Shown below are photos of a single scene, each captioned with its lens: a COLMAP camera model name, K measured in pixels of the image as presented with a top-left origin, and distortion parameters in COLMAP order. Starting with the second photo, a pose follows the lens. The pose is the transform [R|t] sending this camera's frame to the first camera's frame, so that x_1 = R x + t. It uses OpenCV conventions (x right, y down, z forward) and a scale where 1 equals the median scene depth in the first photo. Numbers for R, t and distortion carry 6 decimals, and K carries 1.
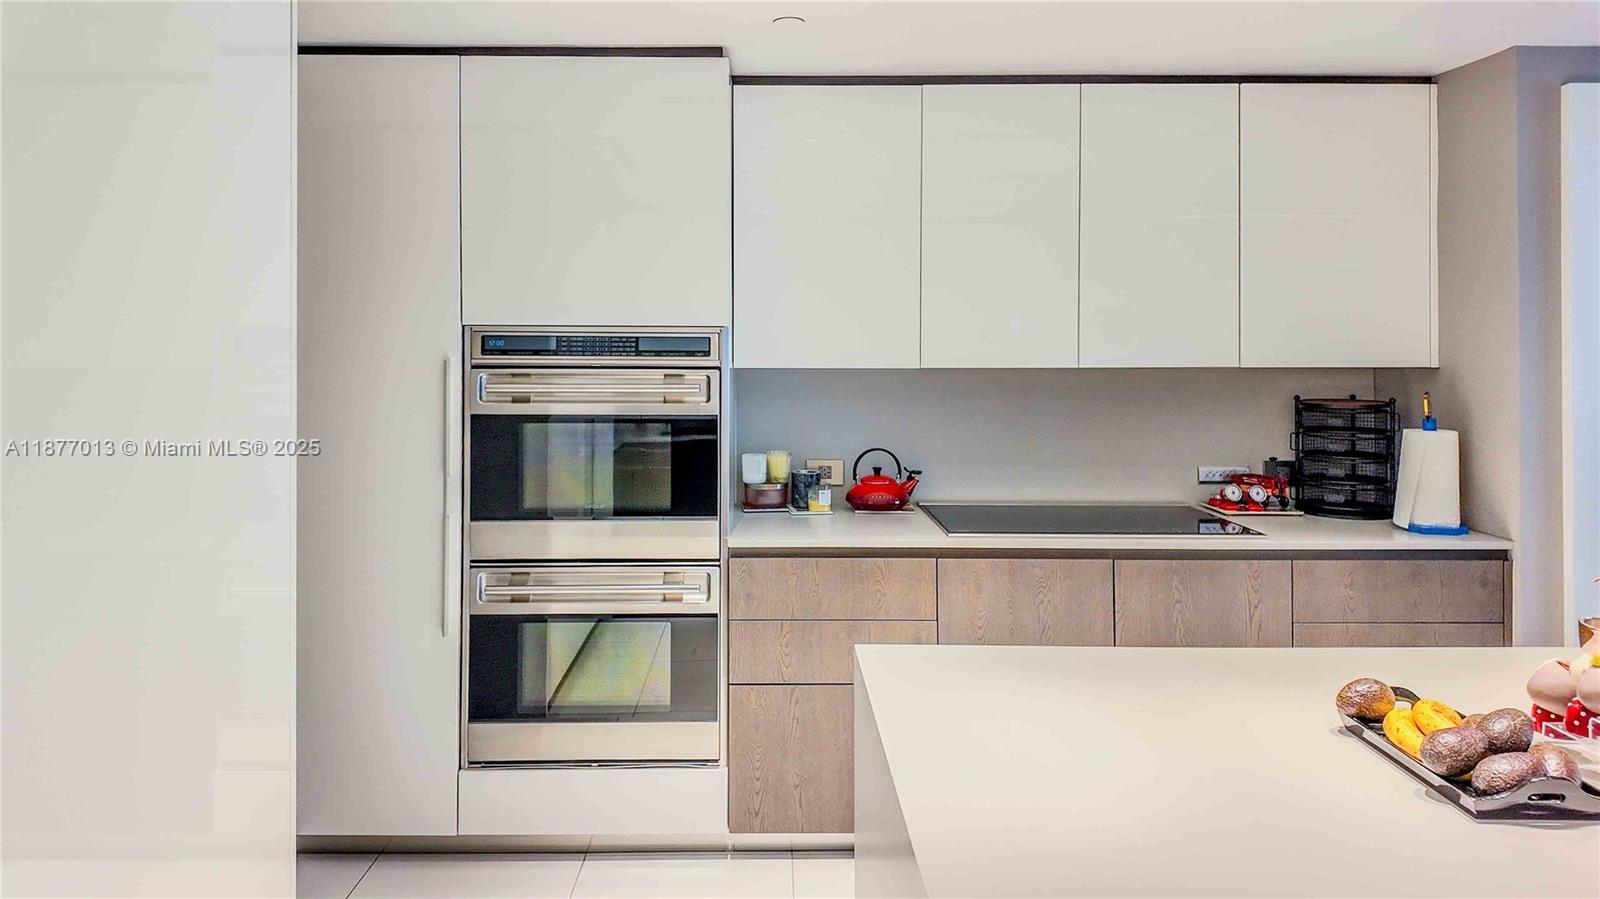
lens RADIAL K [[912.4, 0, 796.0], [0, 912.4, 346.9], [0, 0, 1]] dist [0.002117, 0.000378]
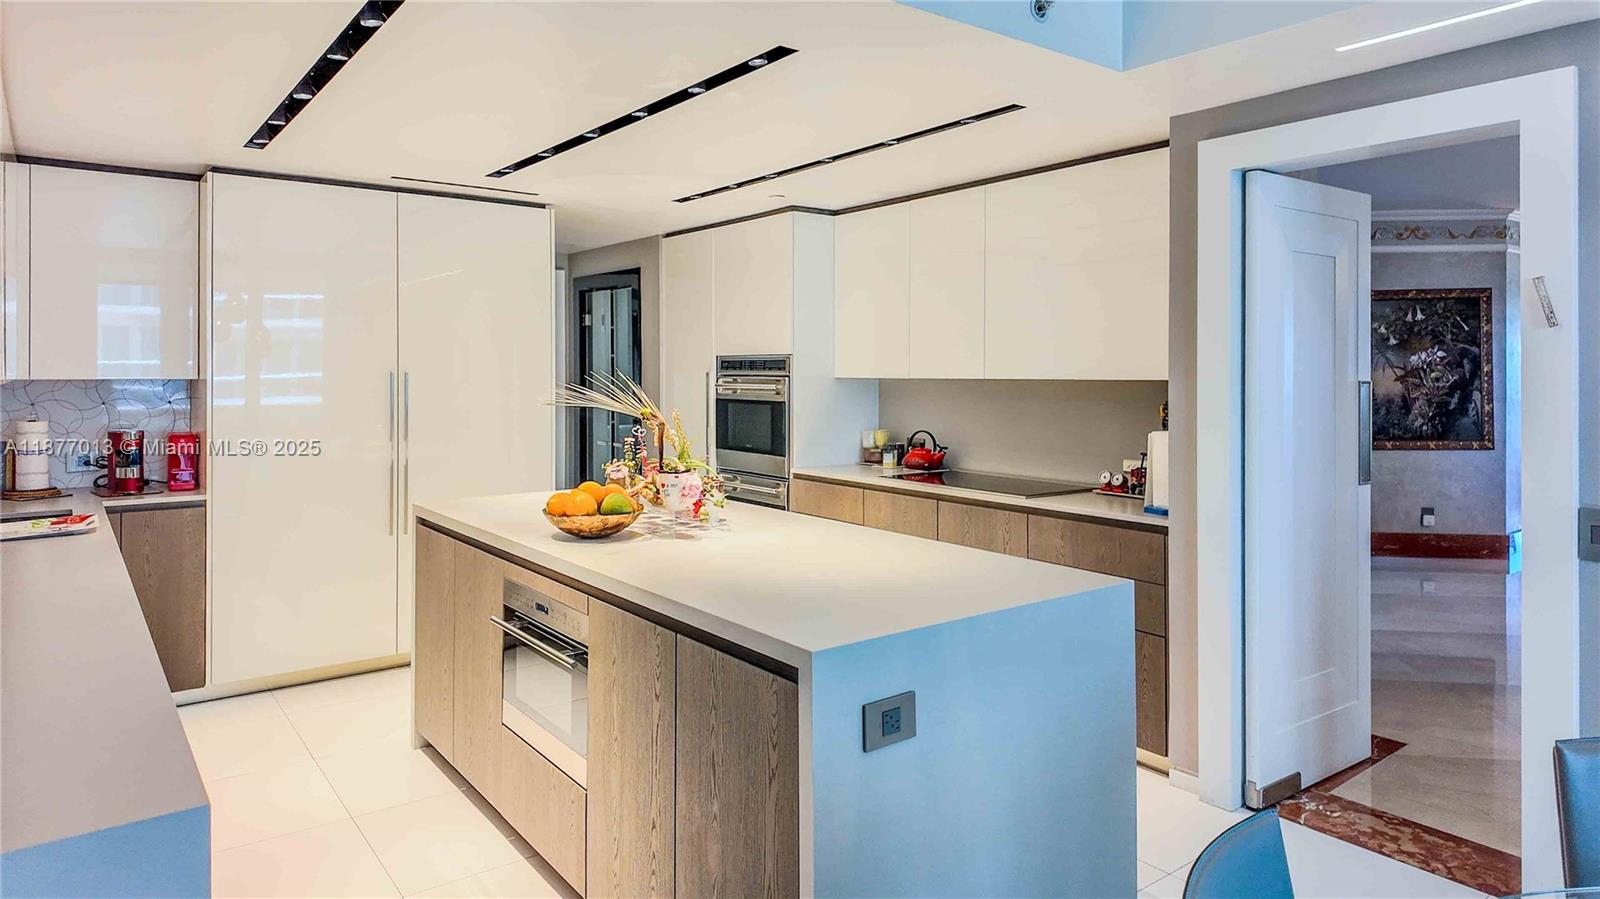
lens RADIAL K [[989.7, 0, 796.4], [0, 989.7, 372.7], [0, 0, 1]] dist [0.000235, -0.000790]
pose [[0.597437, 0.000565, -0.801916, 1.550617], [0.004484, 0.999982, 0.004045, 0.007447], [0.801903, -0.006012, 0.597423, -0.200307]]
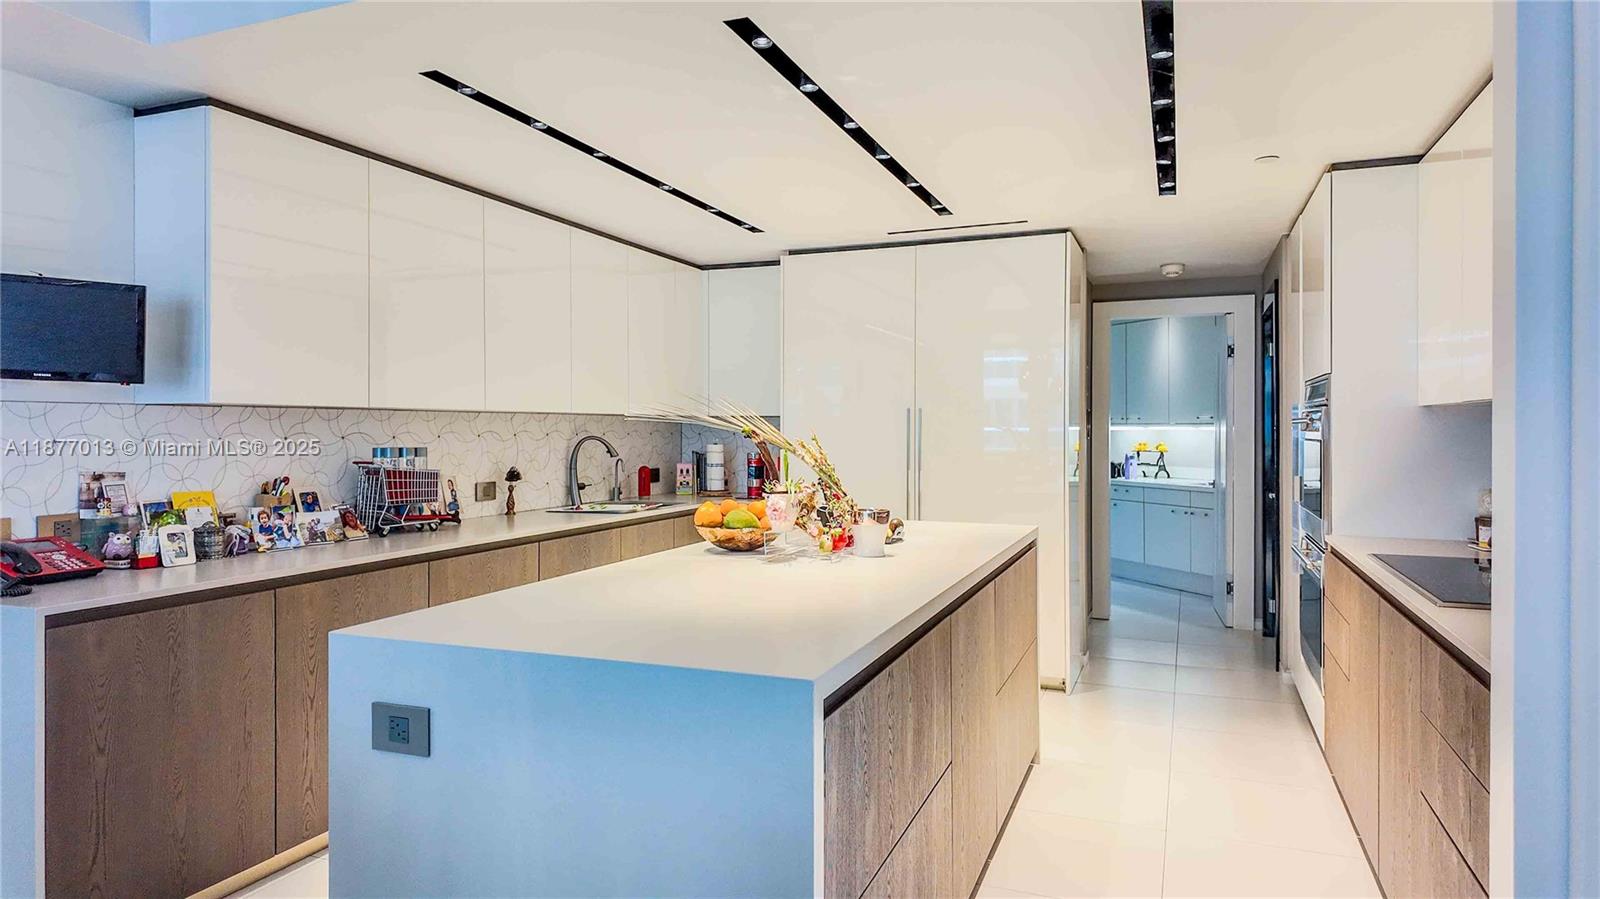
lens RADIAL K [[941.5, 0, 796.1], [0, 941.5, 426.7], [0, 0, 1]] dist [0.025493, -0.000405]
pose [[-0.385904, -0.002917, -0.922534, 1.517878], [0.004564, 0.999977, -0.005071, 0.063051], [0.922528, -0.006168, -0.385882, 0.903547]]
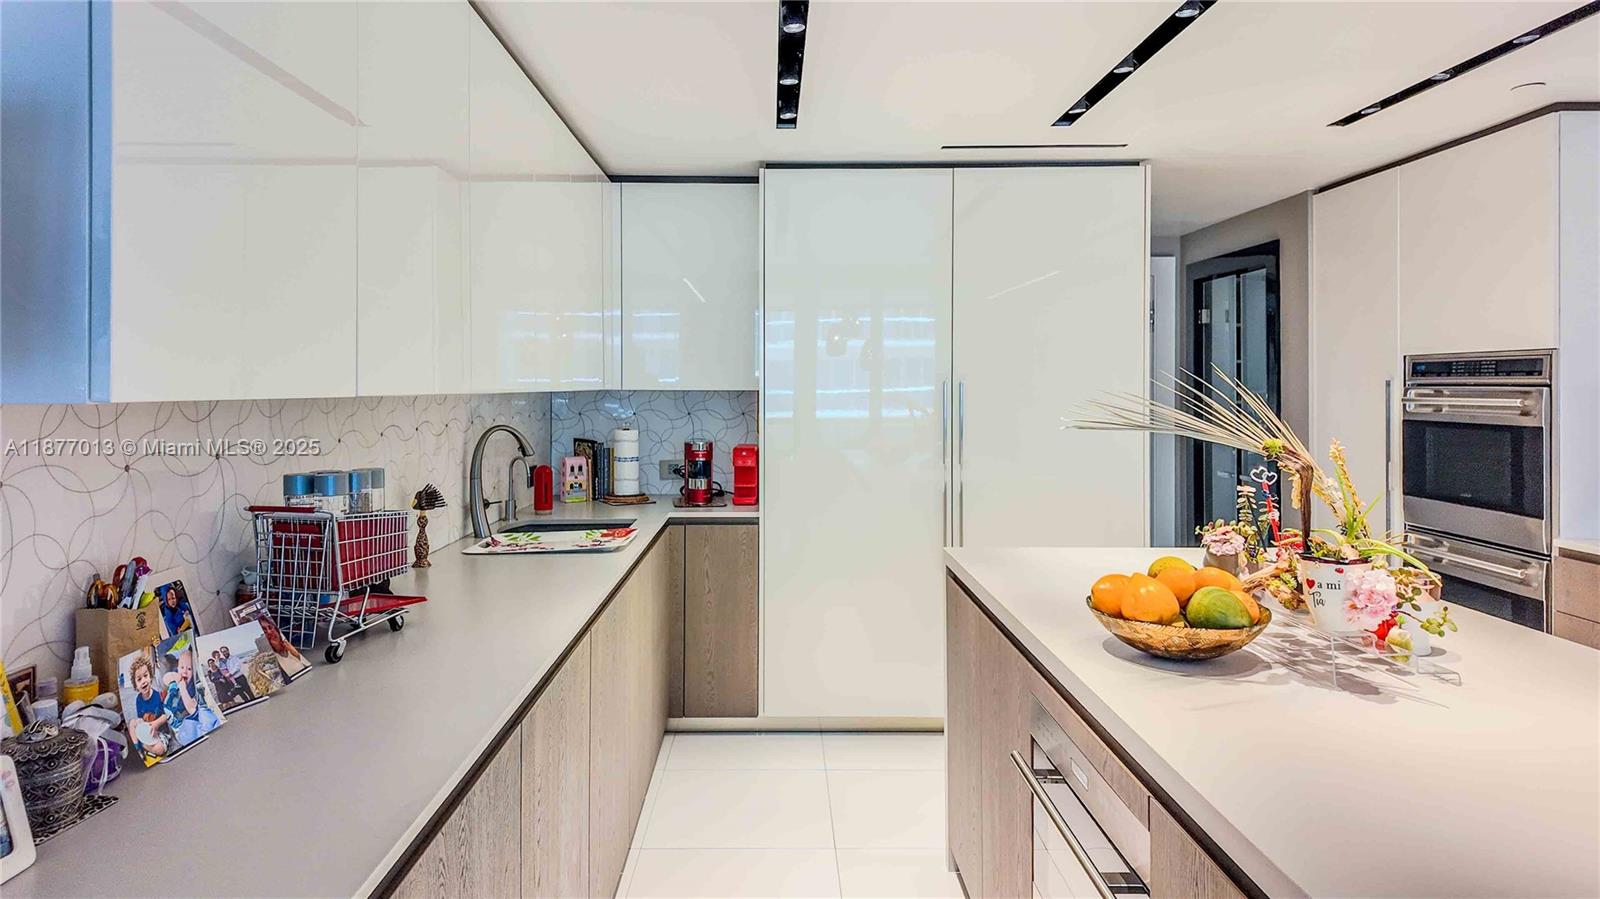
lens RADIAL K [[959.0, 0, 769.9], [0, 959.0, 391.7], [0, 0, 1]] dist [-0.001391, -0.002177]
pose [[-0.011452, 0.004505, -0.999924, 1.108714], [0.007142, 0.999965, 0.004424, 0.018613], [0.999909, -0.007090, -0.011484, 0.048188]]
